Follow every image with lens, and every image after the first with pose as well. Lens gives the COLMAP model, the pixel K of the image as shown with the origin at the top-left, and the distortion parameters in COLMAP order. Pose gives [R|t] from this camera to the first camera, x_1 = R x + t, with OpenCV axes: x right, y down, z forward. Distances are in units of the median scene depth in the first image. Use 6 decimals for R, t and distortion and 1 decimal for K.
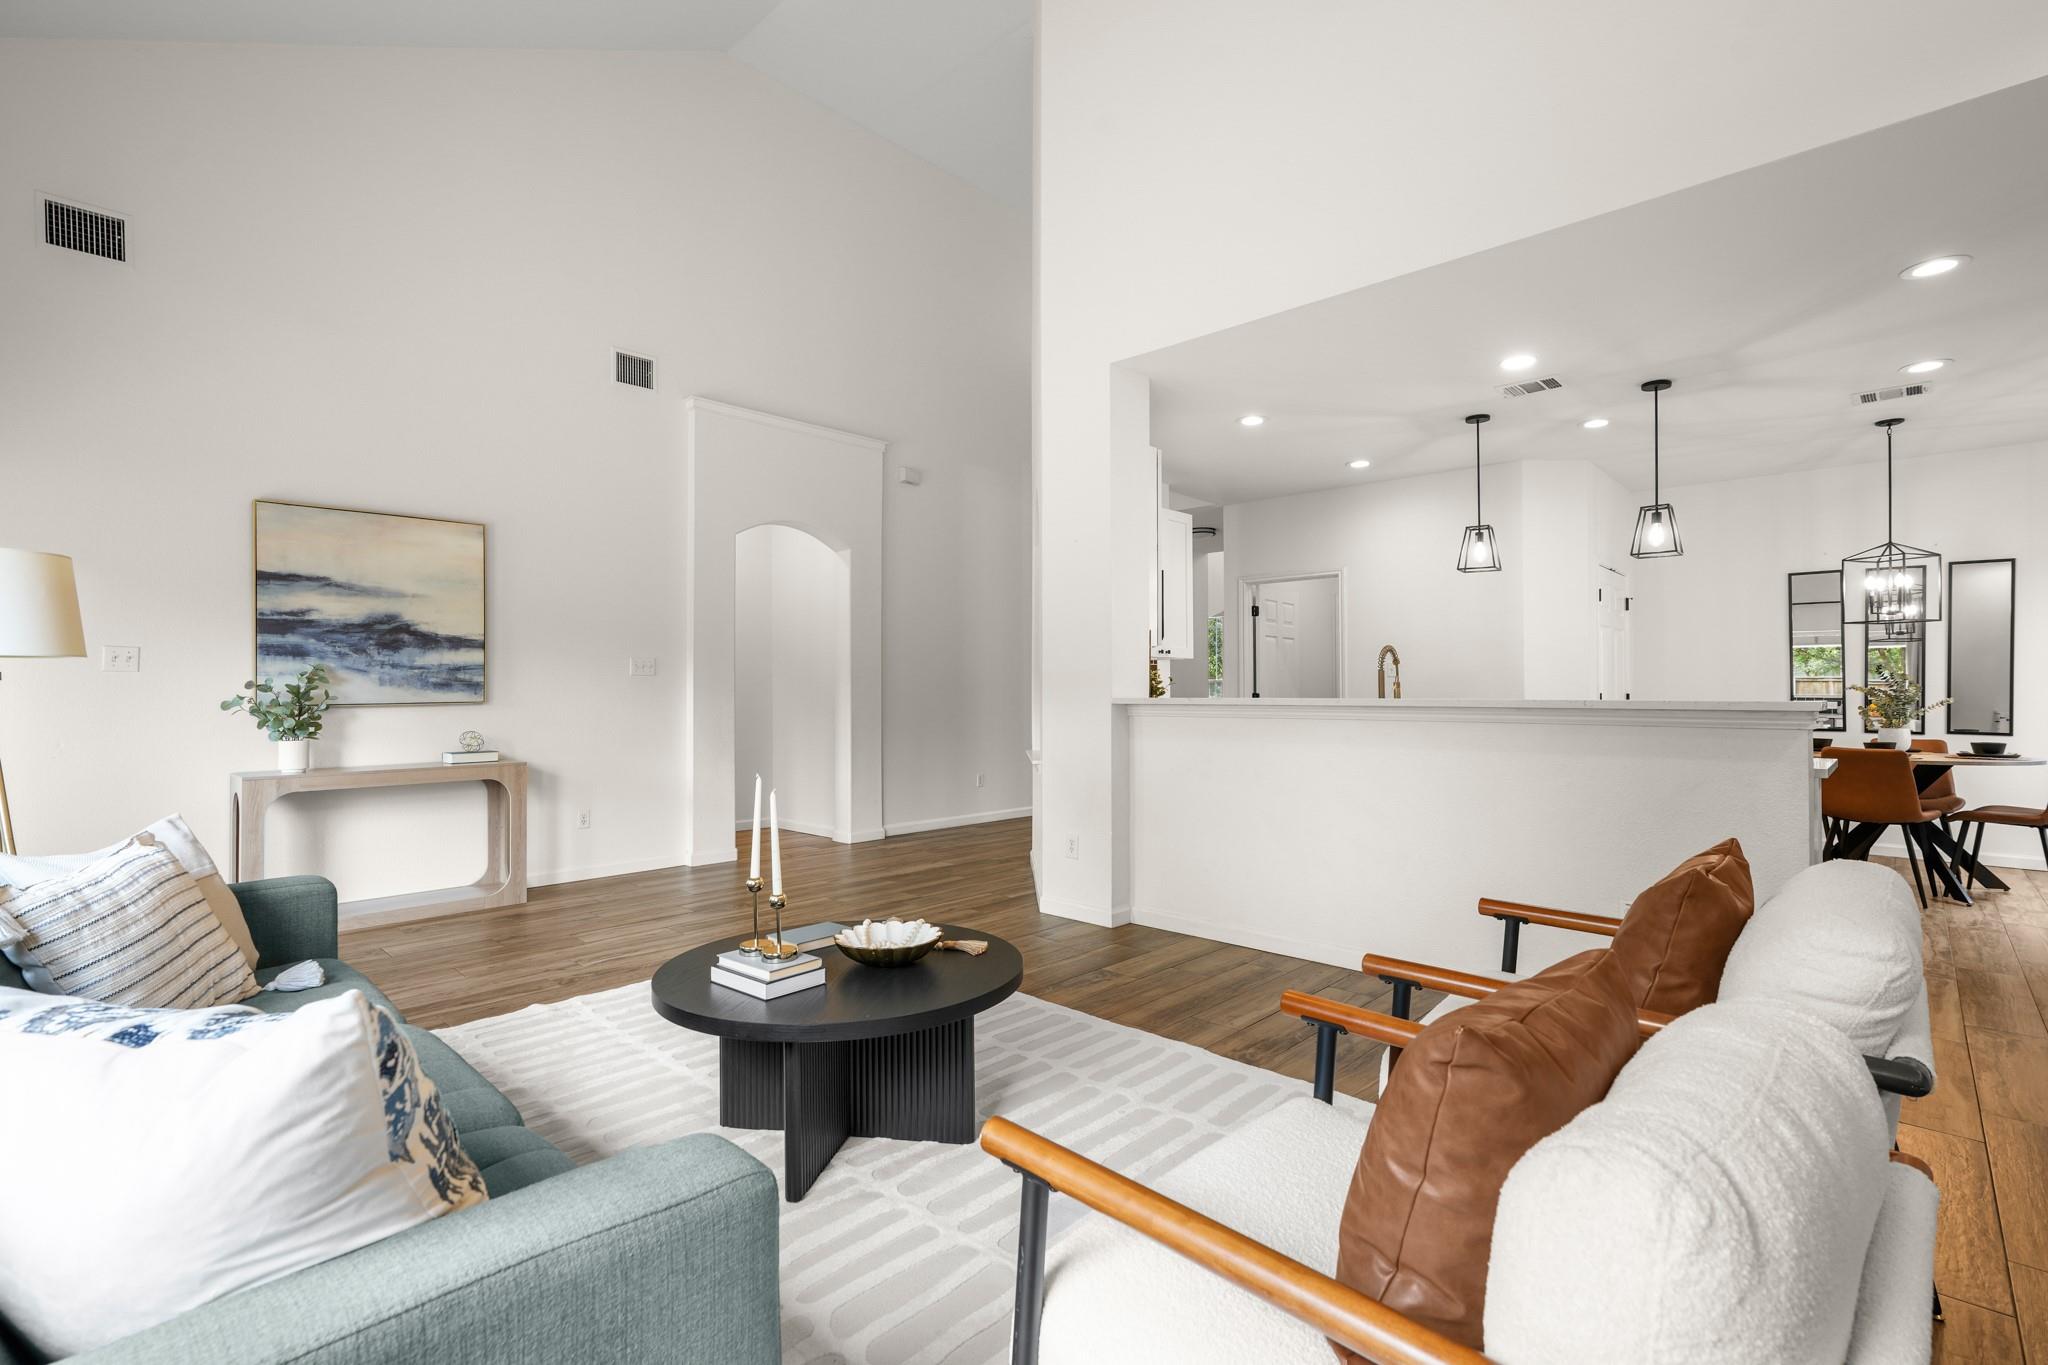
lens RADIAL K [[949.9, 0, 1017.7], [0, 949.9, 681.6], [0, 0, 1]] dist [-0.007579, 0.009760]
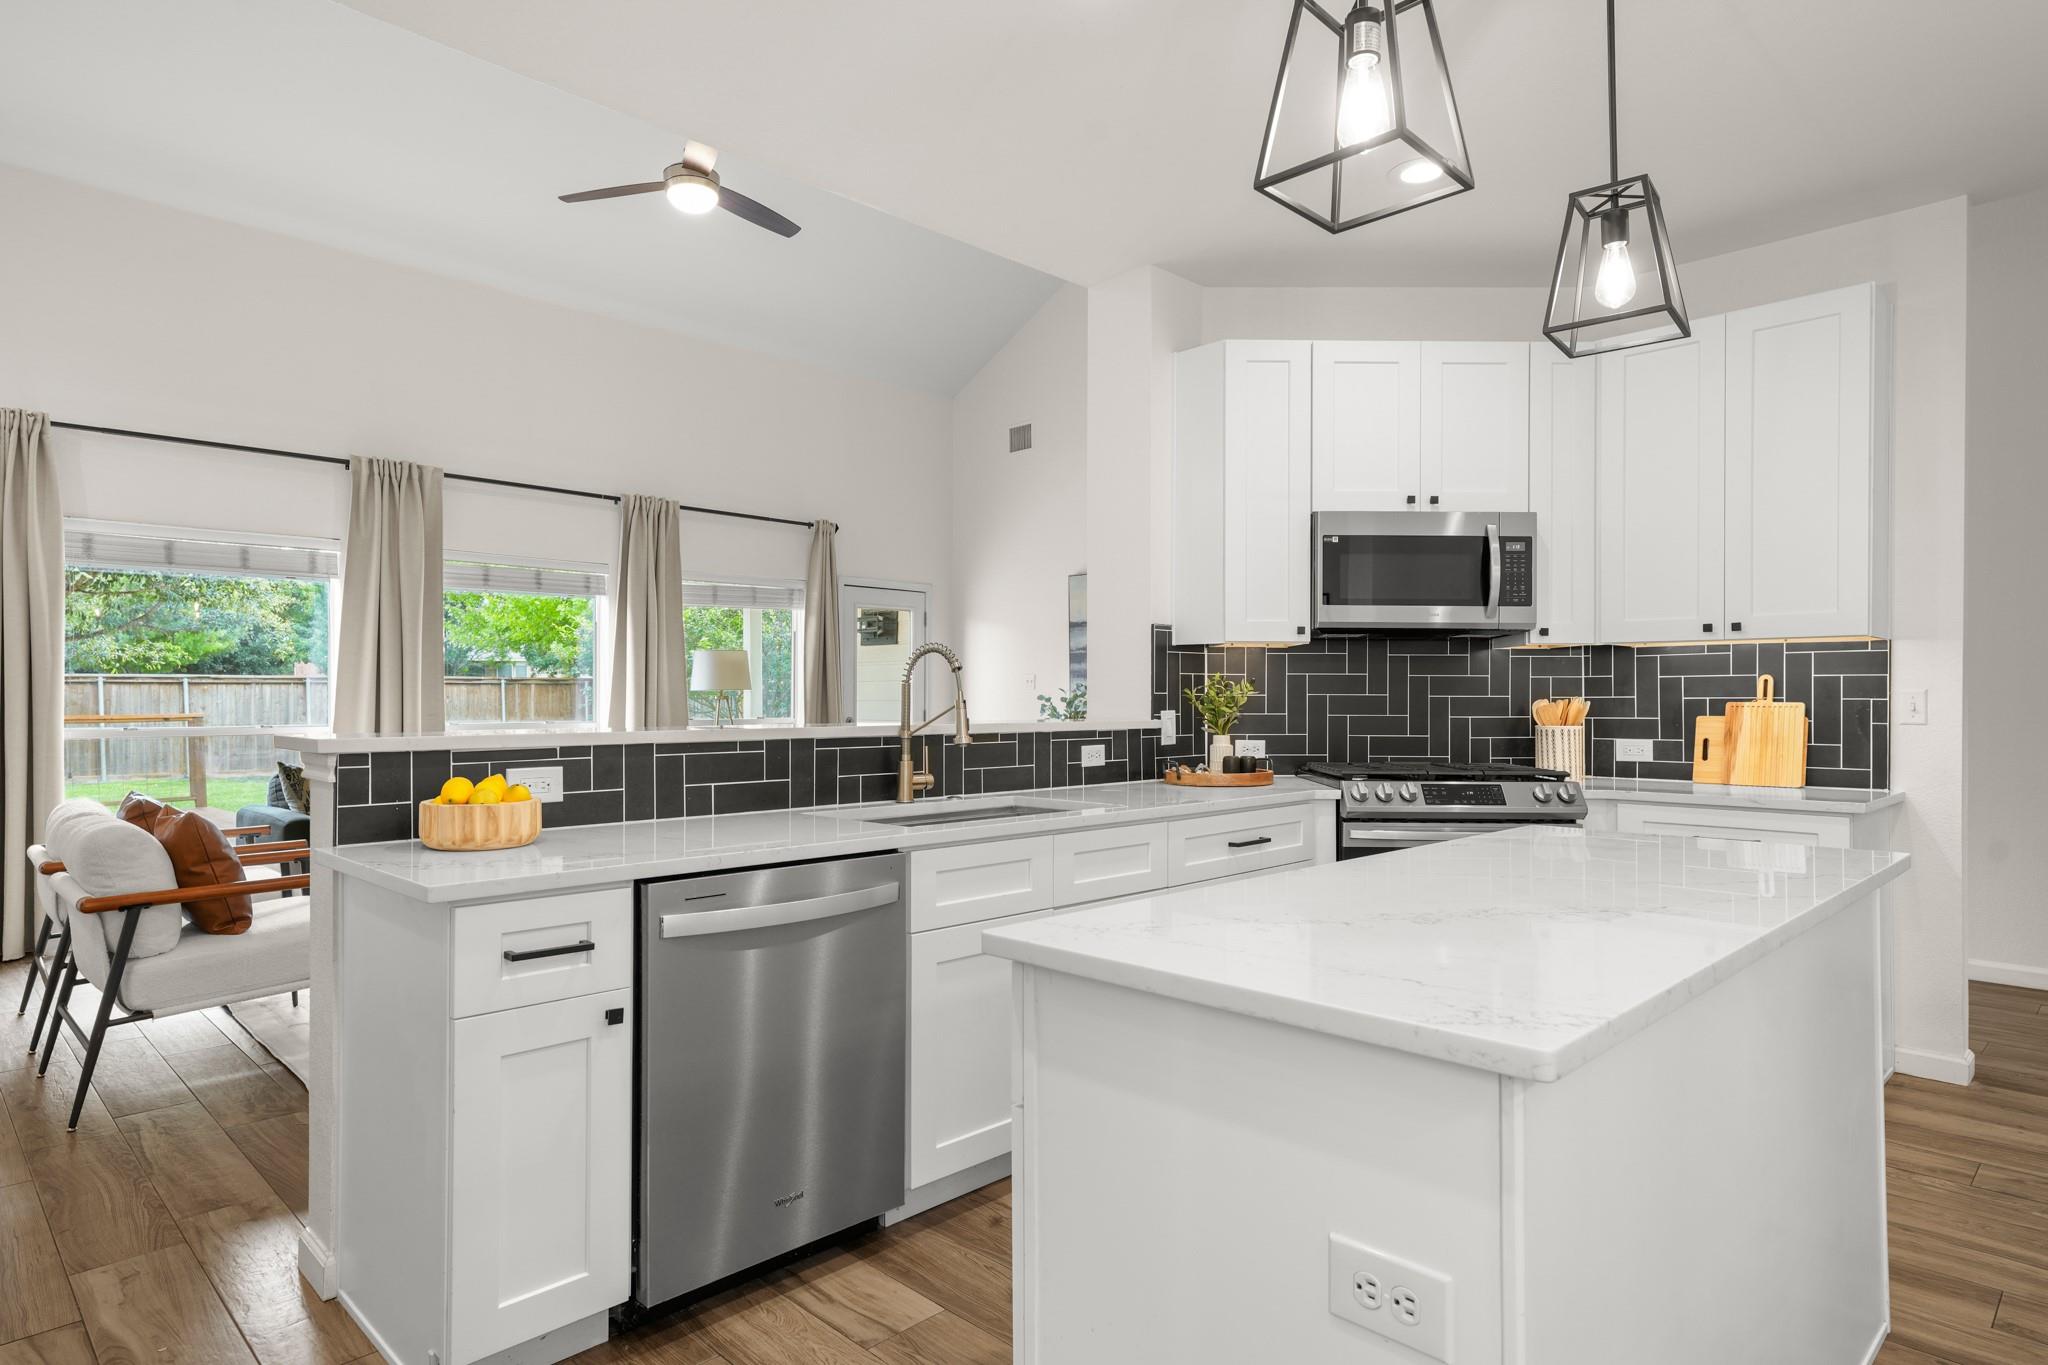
lens RADIAL K [[1190.0, 0, 1029.0], [0, 1190.0, 689.4], [0, 0, 1]] dist [0.036836, -0.000047]
pose [[-0.035510, -0.001230, -0.999369, 1.013782], [0.007832, 0.999968, -0.001509, -0.006346], [0.999339, -0.007881, -0.035499, 0.921307]]
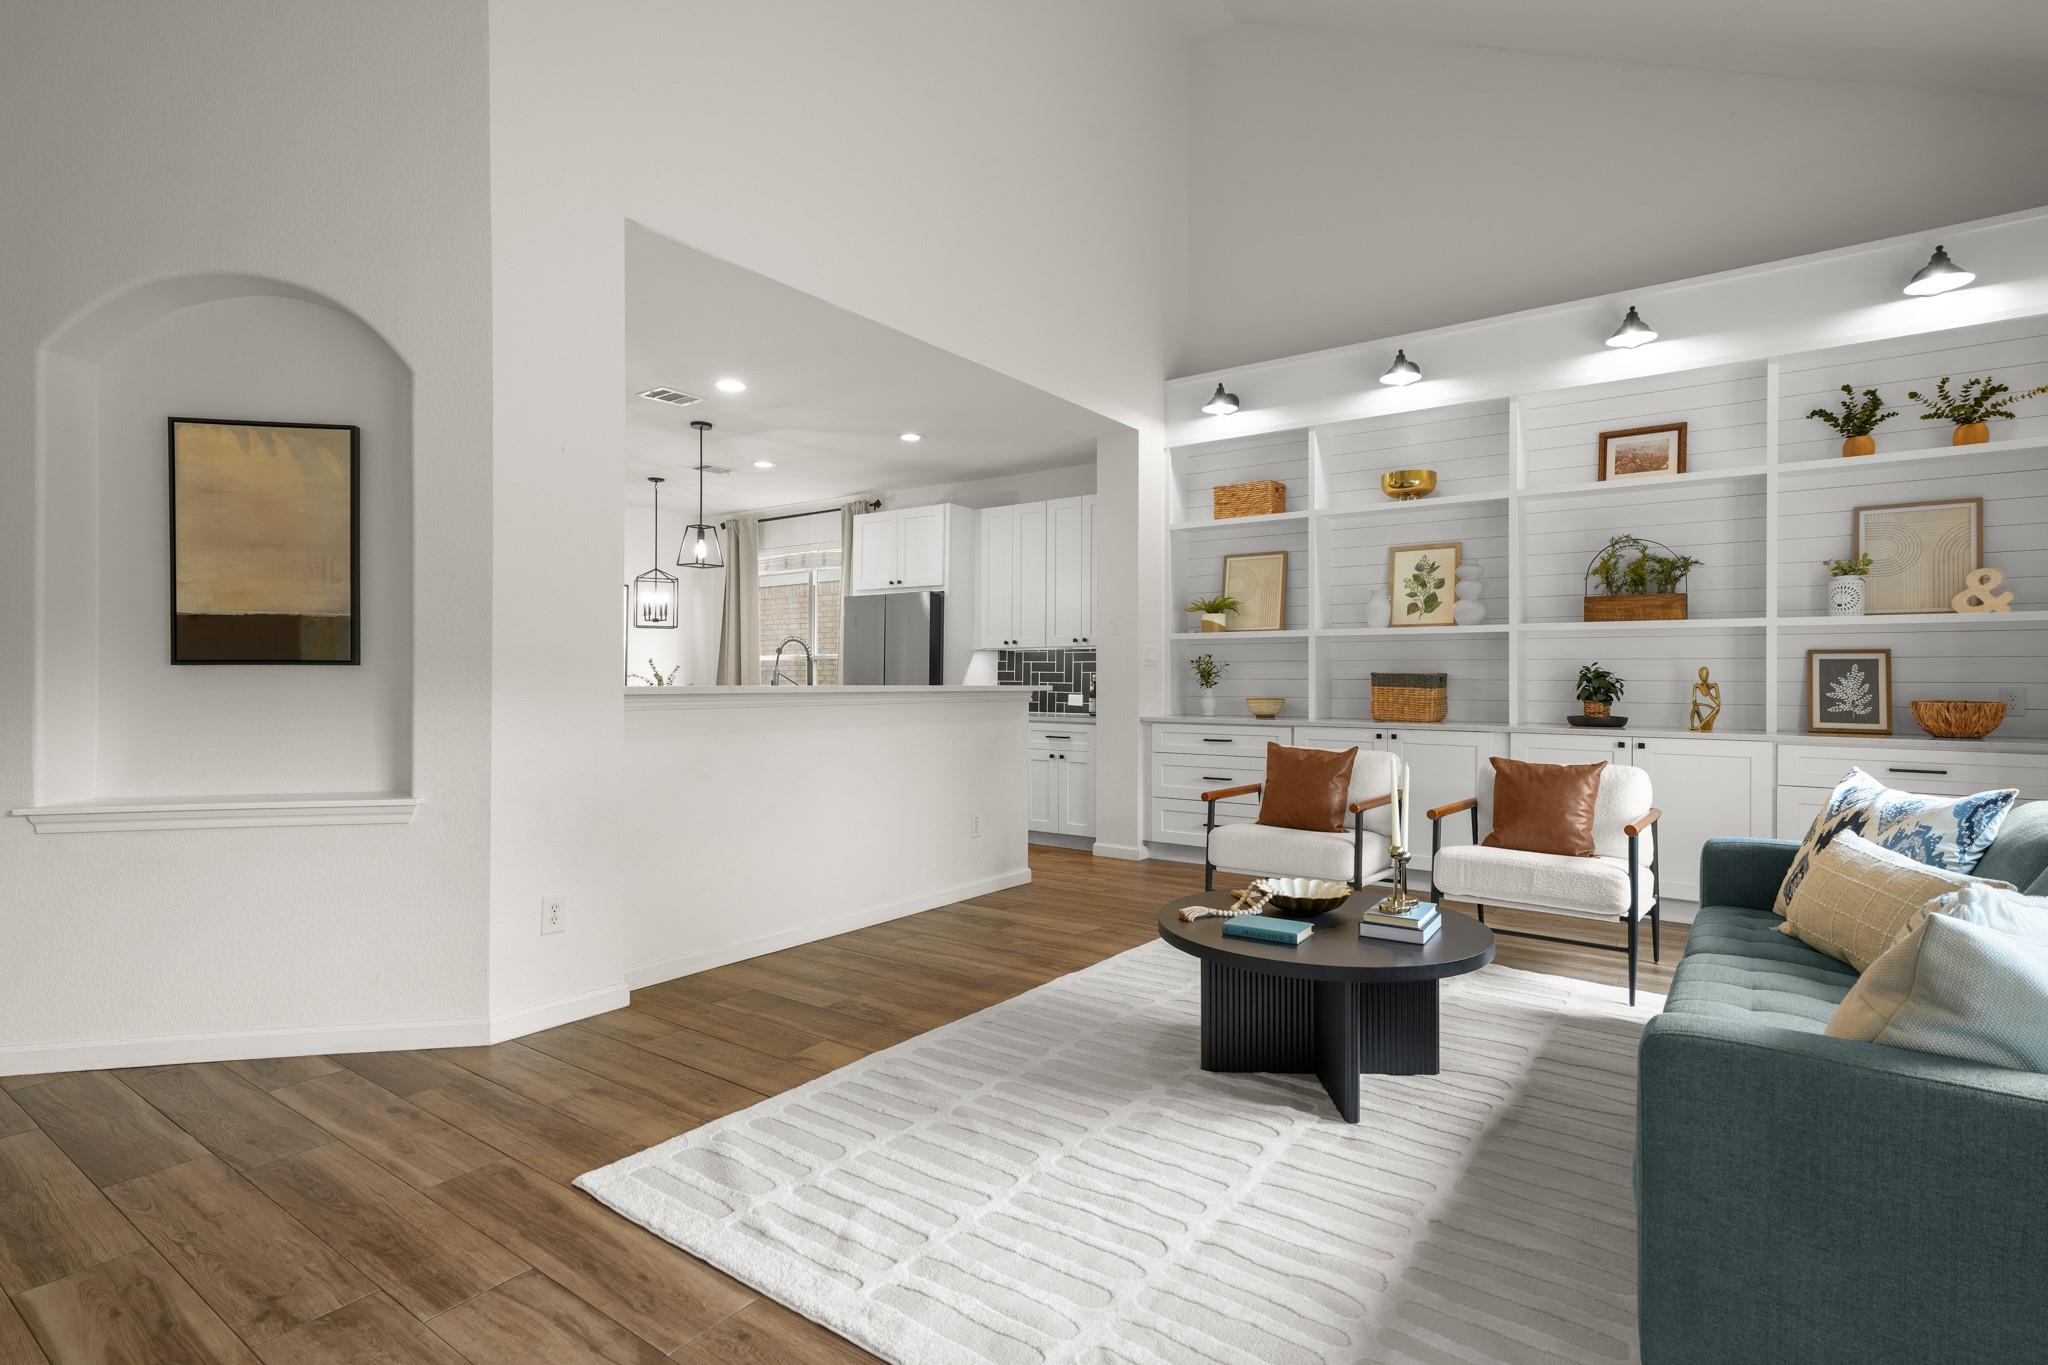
lens RADIAL K [[999.9, 0, 1033.9], [0, 999.9, 684.8], [0, 0, 1]] dist [0.012380, 0.004168]
pose [[-0.130990, -0.003273, 0.991378, -0.644082], [-0.014341, 0.999896, 0.001407, 0.009790], [-0.991280, -0.014033, -0.131023, 0.736224]]
